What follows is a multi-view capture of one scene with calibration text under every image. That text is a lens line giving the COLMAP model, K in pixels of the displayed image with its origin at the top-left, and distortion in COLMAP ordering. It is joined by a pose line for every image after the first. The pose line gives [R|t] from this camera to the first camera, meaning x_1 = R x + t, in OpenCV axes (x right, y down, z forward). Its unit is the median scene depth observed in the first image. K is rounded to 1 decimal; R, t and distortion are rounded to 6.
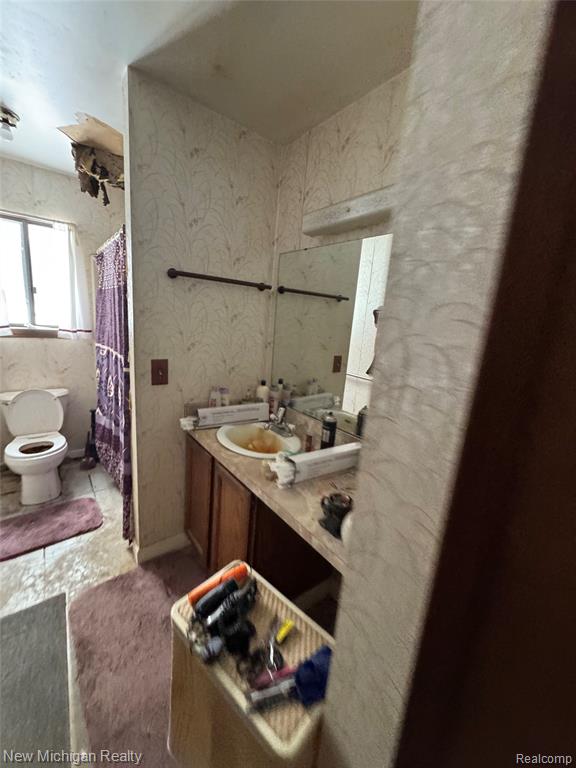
lens RADIAL K [[306.1, 0, 290.8], [0, 306.1, 383.2], [0, 0, 1]] dist [-0.000274, 0.000034]
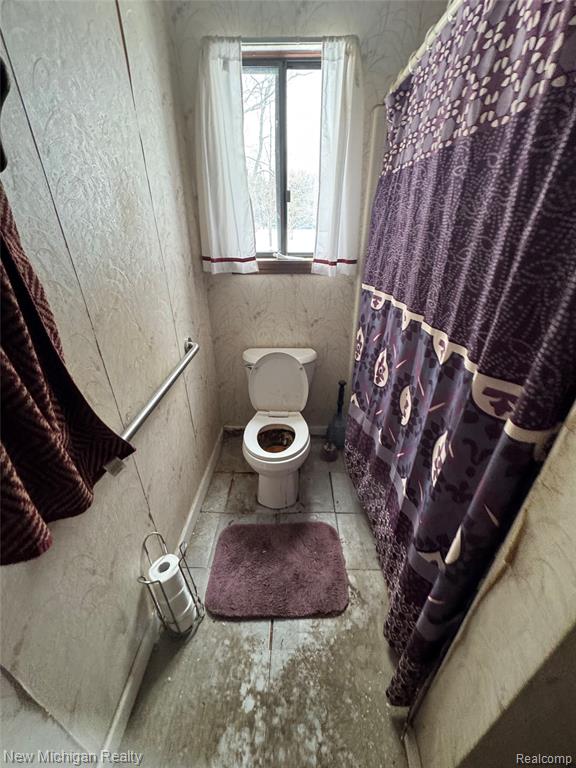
lens RADIAL K [[306.1, 0, 290.8], [0, 306.1, 383.2], [0, 0, 1]] dist [-0.000274, 0.000034]
pose [[0.773997, 0.218445, -0.594316, -0.381694], [-0.066320, 0.961411, 0.267002, -0.102276], [0.629707, -0.167244, 0.758616, 0.470836]]
